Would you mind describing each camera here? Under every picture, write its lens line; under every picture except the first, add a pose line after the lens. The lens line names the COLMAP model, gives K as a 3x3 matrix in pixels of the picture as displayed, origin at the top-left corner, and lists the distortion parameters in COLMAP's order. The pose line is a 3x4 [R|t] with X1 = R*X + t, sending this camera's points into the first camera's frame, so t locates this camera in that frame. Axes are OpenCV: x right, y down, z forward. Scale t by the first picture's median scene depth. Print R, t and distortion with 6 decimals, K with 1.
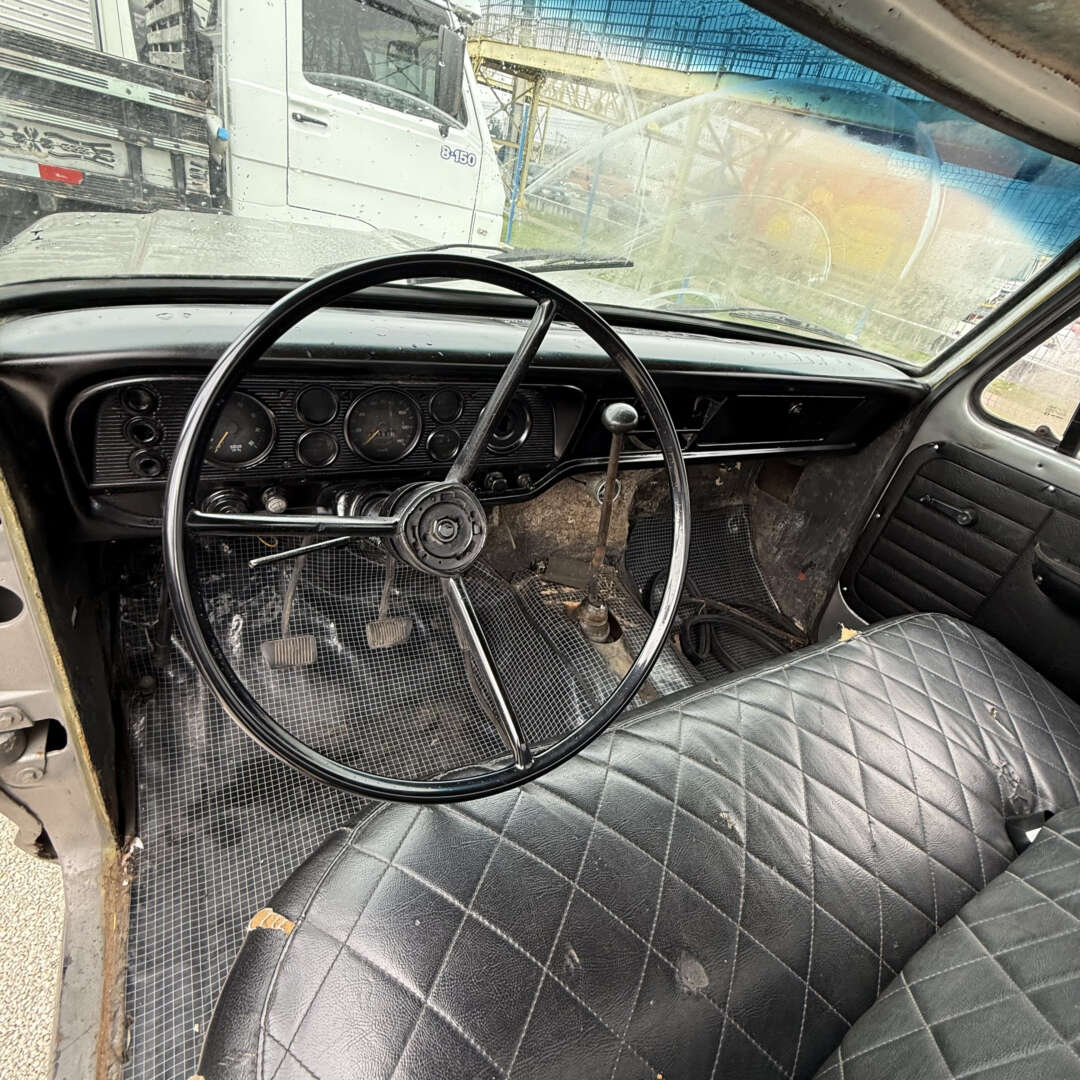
lens RADIAL K [[572.5, 0, 538.4], [0, 572.5, 538.4], [0, 0, 1]] dist [-0.001887, 0.000581]
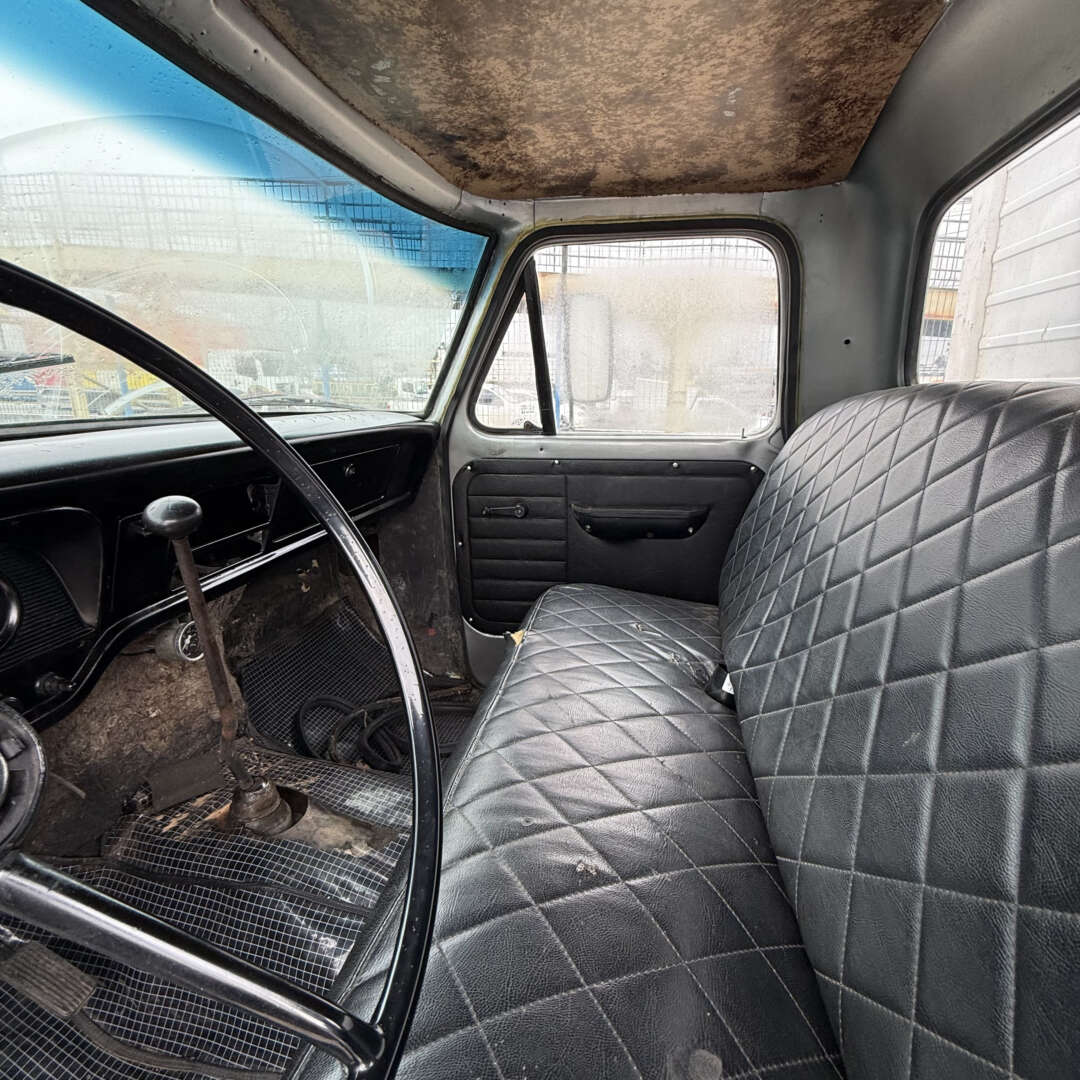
lens RADIAL K [[572.5, 0, 538.4], [0, 572.5, 538.4], [0, 0, 1]] dist [-0.001887, 0.000581]
pose [[0.628194, -0.384262, 0.676546, -0.042672], [0.520019, 0.854152, 0.002284, 0.032110], [-0.578751, 0.350382, 0.736397, 0.155861]]
